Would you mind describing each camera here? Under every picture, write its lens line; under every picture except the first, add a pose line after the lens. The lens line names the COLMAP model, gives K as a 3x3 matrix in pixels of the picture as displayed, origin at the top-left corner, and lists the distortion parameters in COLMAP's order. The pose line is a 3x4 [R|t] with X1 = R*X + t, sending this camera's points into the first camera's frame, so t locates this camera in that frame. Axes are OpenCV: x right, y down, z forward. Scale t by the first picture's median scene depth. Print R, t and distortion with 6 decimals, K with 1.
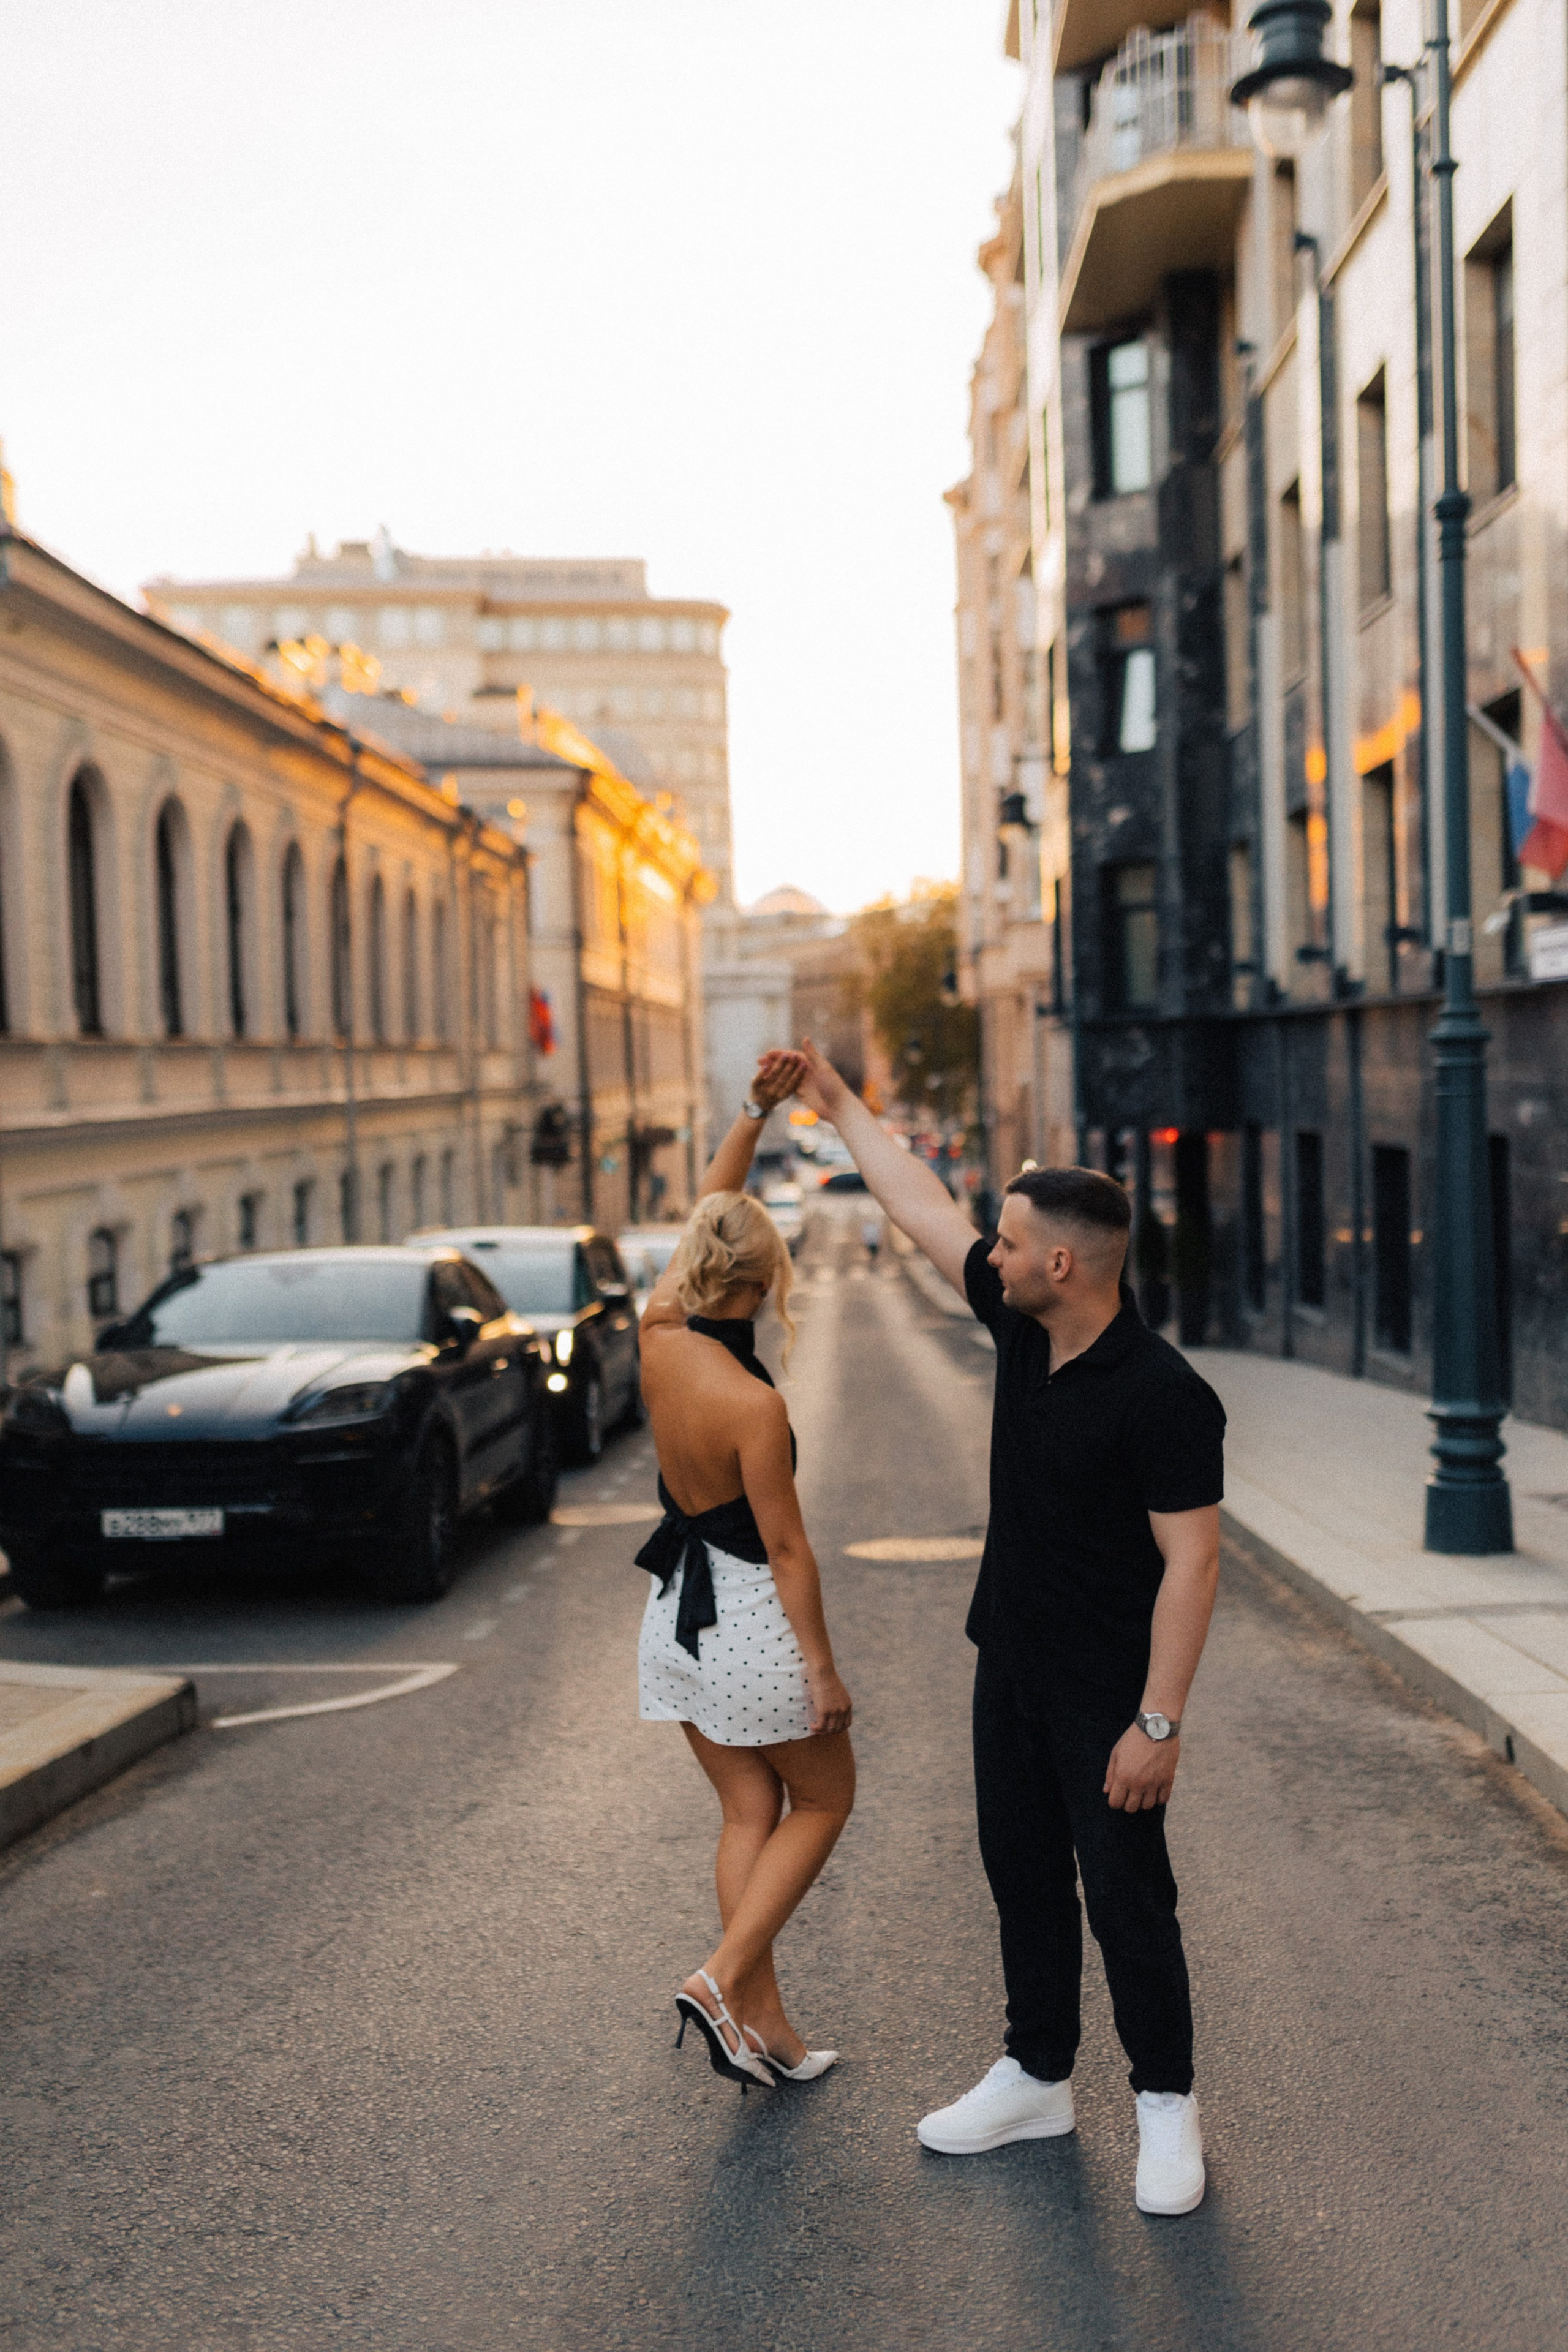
lens RADIAL K [[2293.5, 0, 773.8], [0, 2293.5, 1180.7], [0, 0, 1]] dist [0.008524, 0.000000]
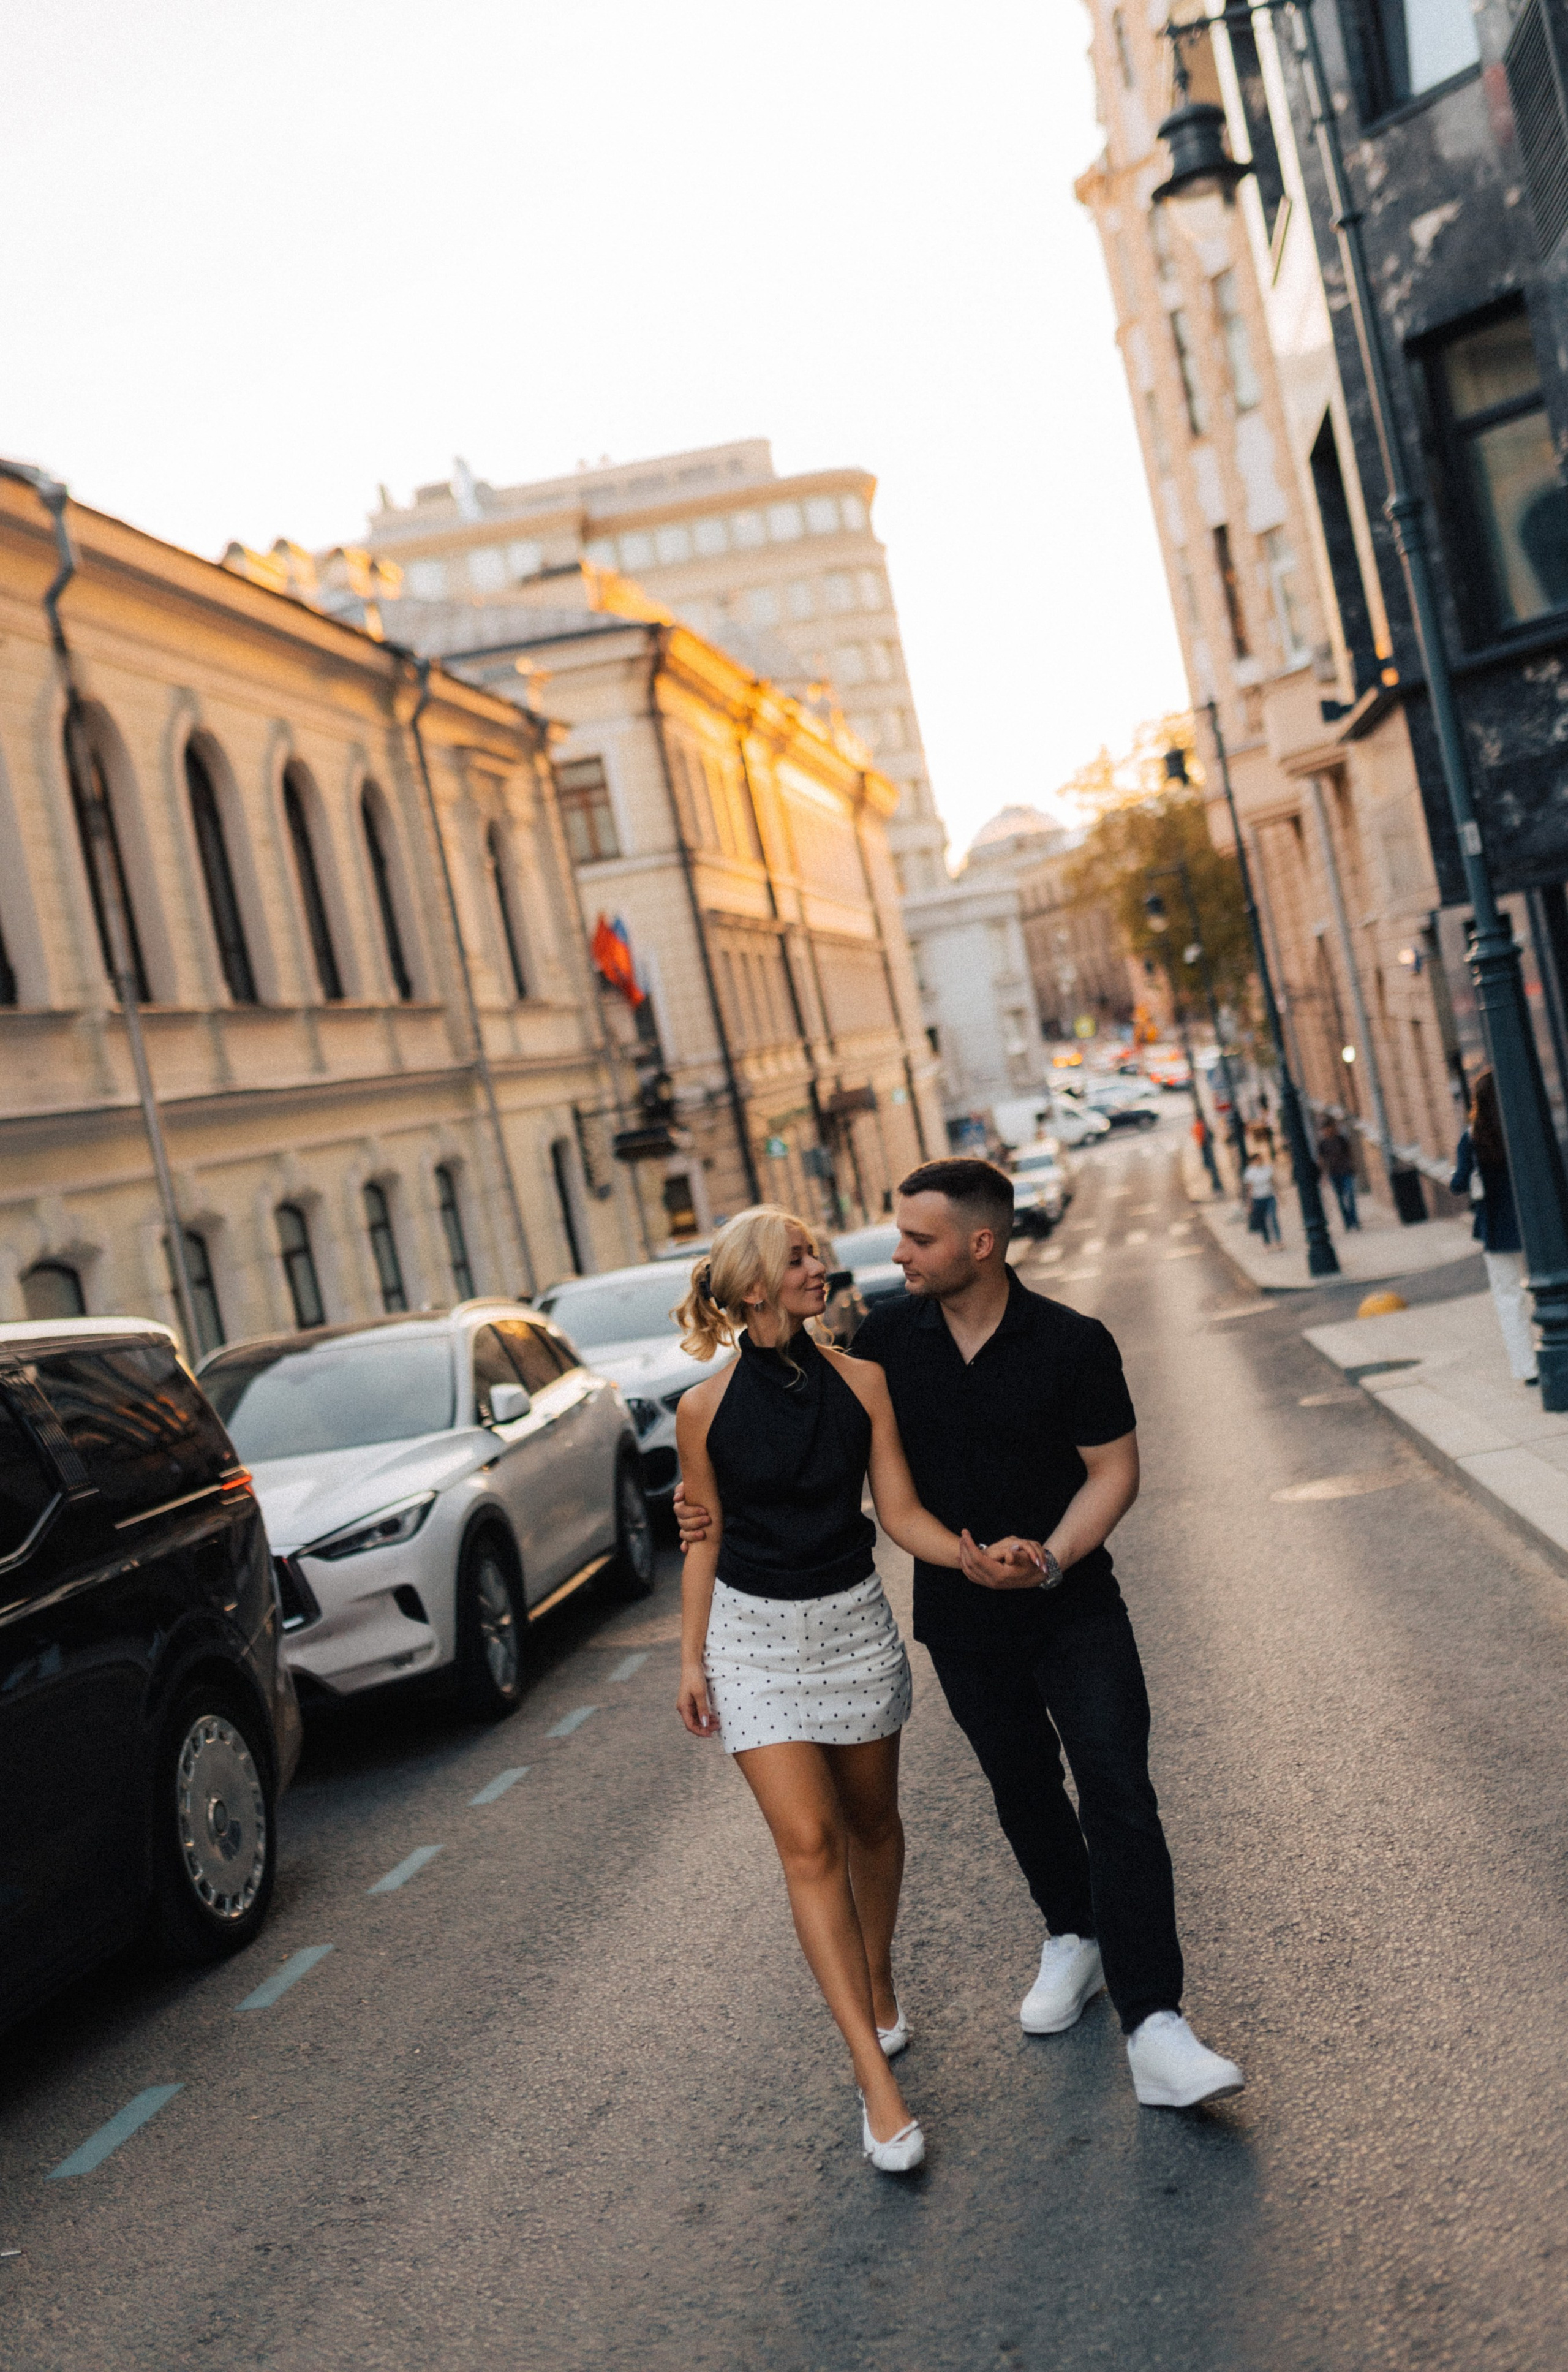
lens RADIAL K [[2312.8, 0, 782.0], [0, 2312.8, 1120.3], [0, 0, 1]] dist [0.008524, 0.000000]
pose [[0.978261, -0.165461, -0.125011, 0.029927], [0.162929, 0.986173, -0.030287, 0.009056], [0.128294, 0.009261, 0.991693, 0.308745]]
